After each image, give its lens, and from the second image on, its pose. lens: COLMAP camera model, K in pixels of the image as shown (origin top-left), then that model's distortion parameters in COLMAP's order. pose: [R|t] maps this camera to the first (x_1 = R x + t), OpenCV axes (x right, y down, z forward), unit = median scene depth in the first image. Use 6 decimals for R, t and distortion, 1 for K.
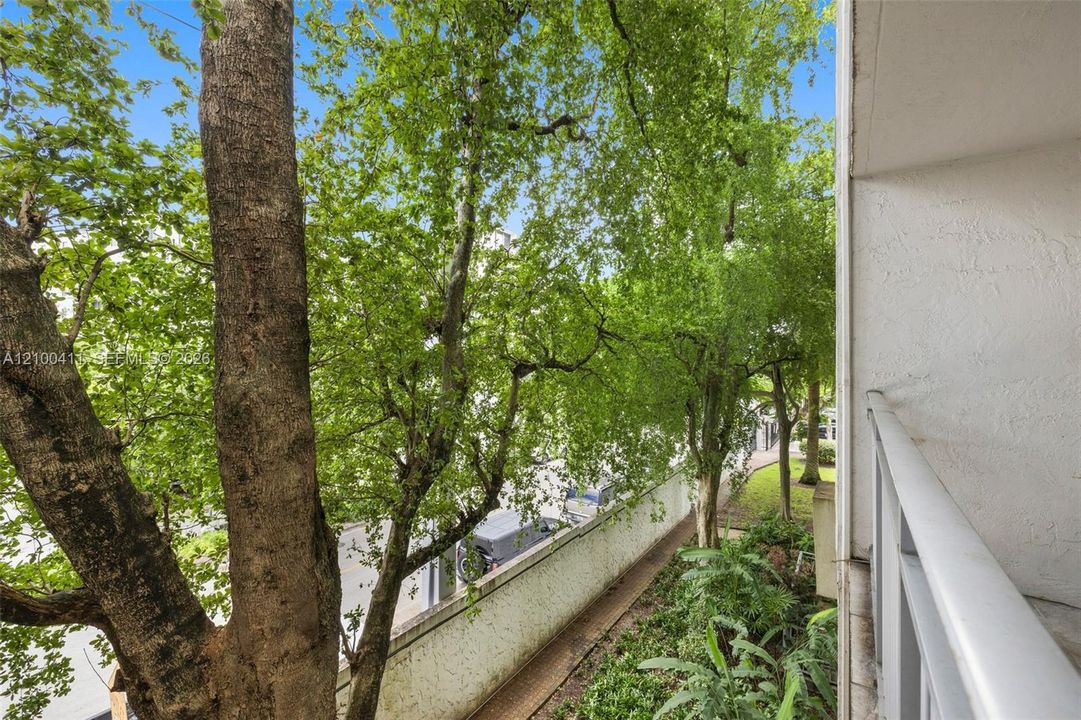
lens RADIAL K [[455.9, 0, 540.3], [0, 455.9, 356.4], [0, 0, 1]] dist [0.000897, 0.000239]
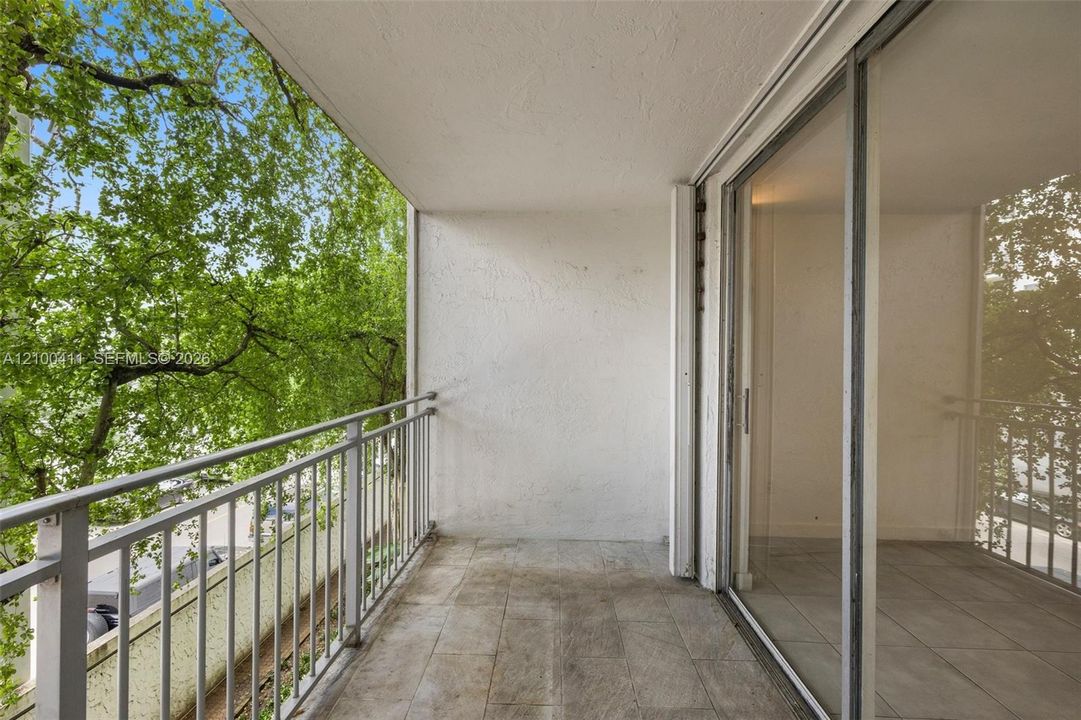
lens RADIAL K [[455.9, 0, 540.3], [0, 455.9, 356.4], [0, 0, 1]] dist [0.000897, 0.000239]
pose [[0.837820, 0.009971, 0.545856, 0.310421], [-0.011294, 0.999936, -0.000930, -0.020259], [-0.545830, -0.005386, 0.837879, -0.155300]]
